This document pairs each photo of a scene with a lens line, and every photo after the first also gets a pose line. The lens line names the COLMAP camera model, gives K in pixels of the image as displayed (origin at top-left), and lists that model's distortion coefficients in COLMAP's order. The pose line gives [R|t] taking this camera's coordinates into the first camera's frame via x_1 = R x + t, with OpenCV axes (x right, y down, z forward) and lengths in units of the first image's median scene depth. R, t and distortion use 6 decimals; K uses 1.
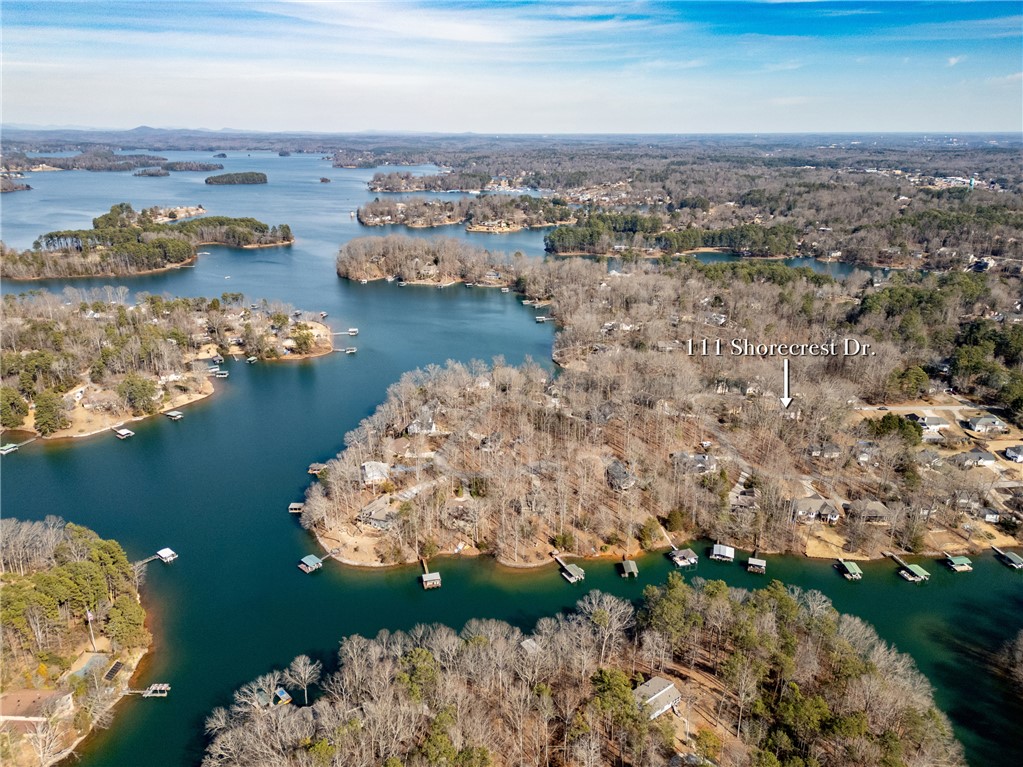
lens RADIAL K [[791.4, 0, 511.5], [0, 791.4, 383.5], [0, 0, 1]] dist [0.081872, -0.096048]
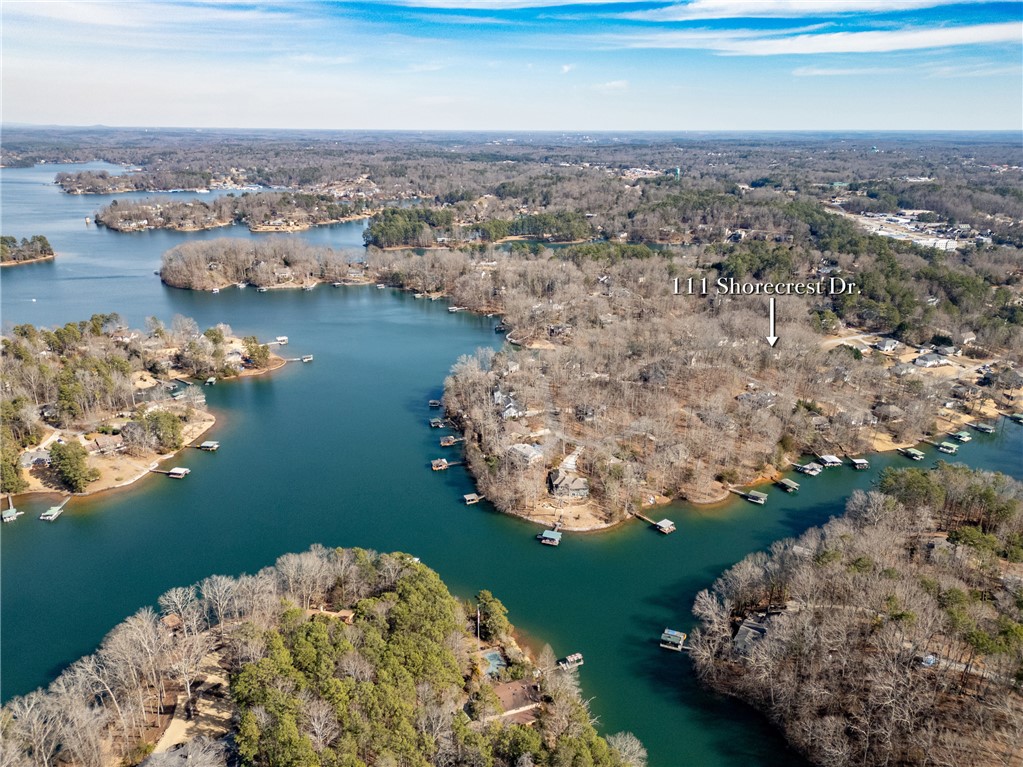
lens RADIAL K [[791.4, 0, 511.5], [0, 791.4, 383.5], [0, 0, 1]] dist [0.081872, -0.096048]
pose [[0.891794, -0.135901, 0.431549, -0.176744], [0.133593, 0.990389, 0.035819, -0.005900], [-0.432269, 0.025709, 0.901378, 0.015338]]
